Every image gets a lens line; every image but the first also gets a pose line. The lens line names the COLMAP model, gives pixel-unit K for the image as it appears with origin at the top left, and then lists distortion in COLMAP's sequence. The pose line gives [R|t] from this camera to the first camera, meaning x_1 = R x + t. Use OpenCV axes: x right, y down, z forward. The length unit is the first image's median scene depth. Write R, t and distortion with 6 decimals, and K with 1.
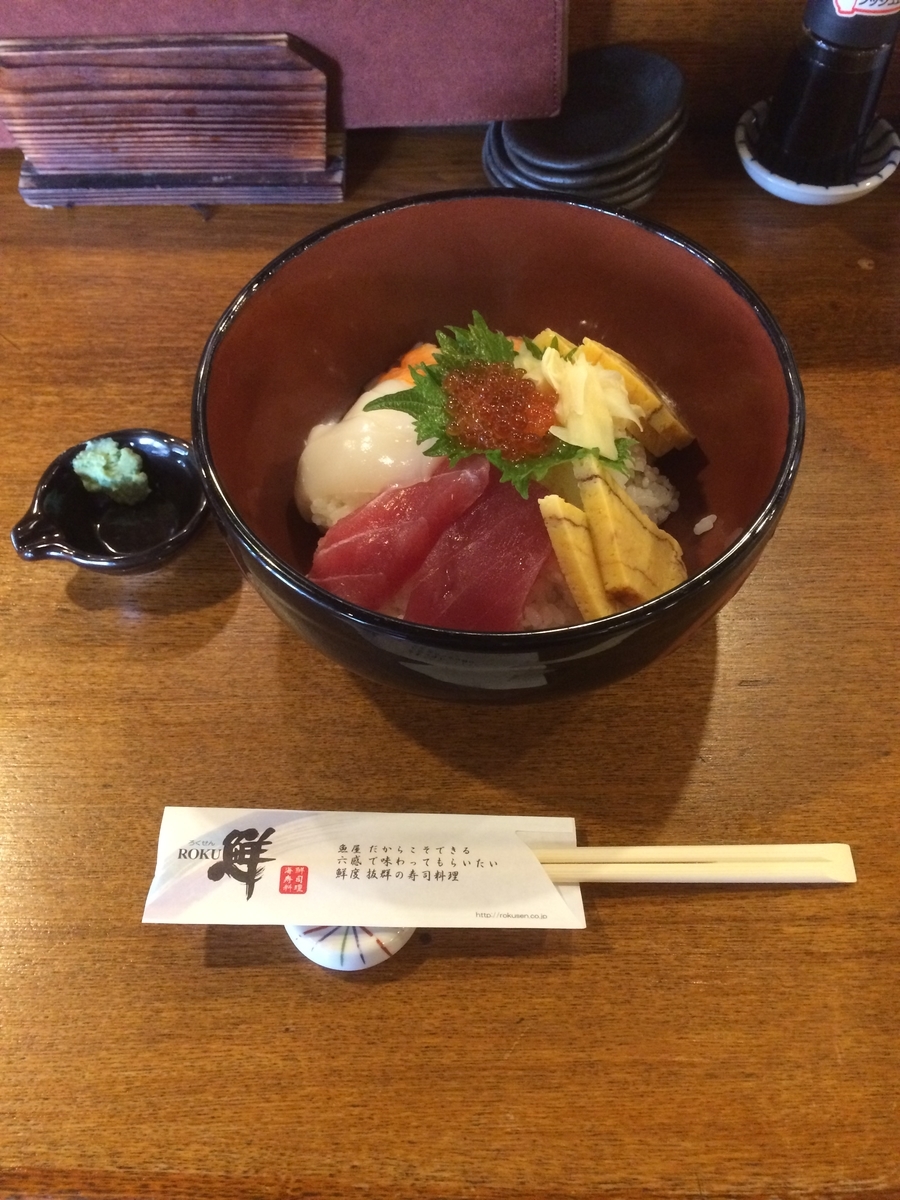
lens RADIAL K [[1106.9, 0, 449.0], [0, 1106.9, 590.8], [0, 0, 1]] dist [0.056977, -0.126736]
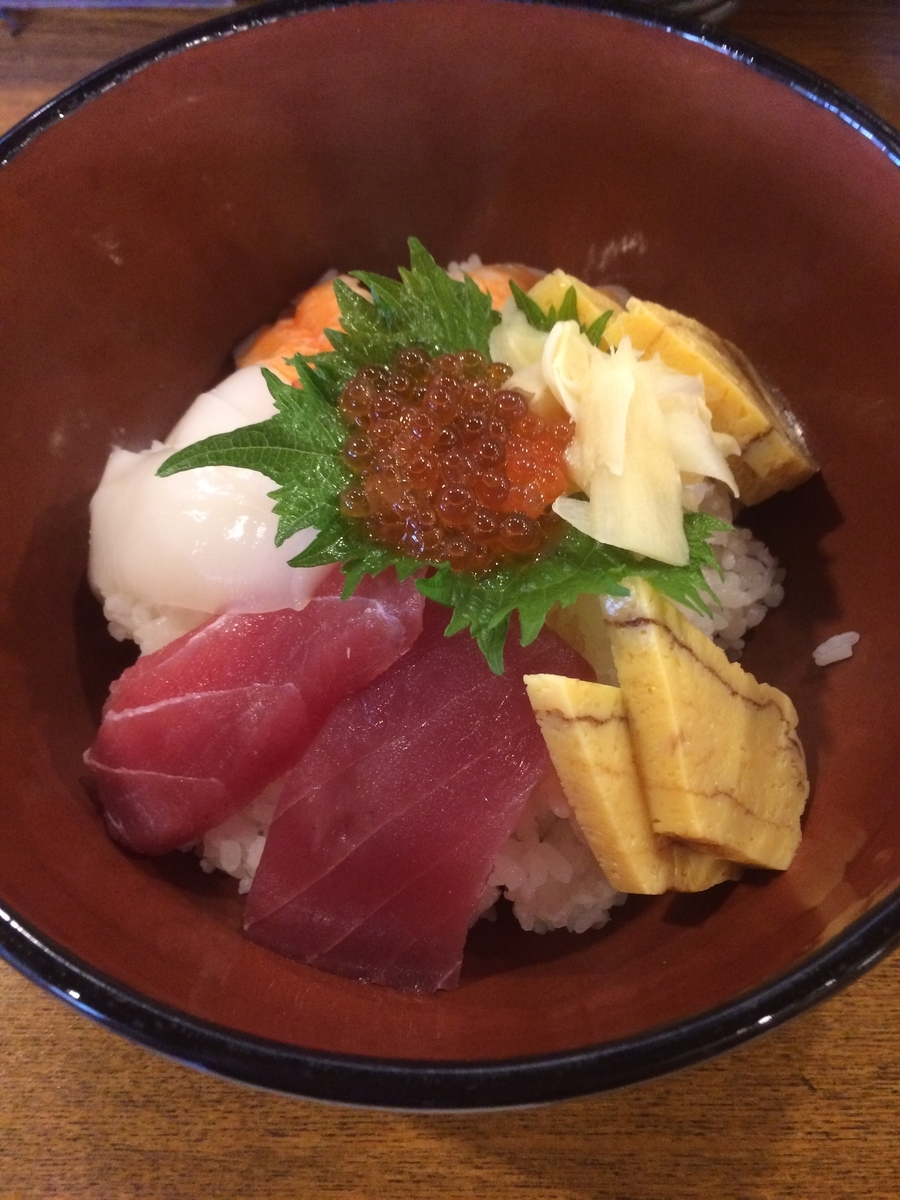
lens RADIAL K [[1106.9, 0, 446.4], [0, 1106.9, 598.8], [0, 0, 1]] dist [0.056977, -0.126736]
pose [[0.999782, 0.020103, -0.005655, 0.047671], [-0.019023, 0.988427, 0.150498, -0.180192], [0.008615, -0.150357, 0.988594, 0.516826]]
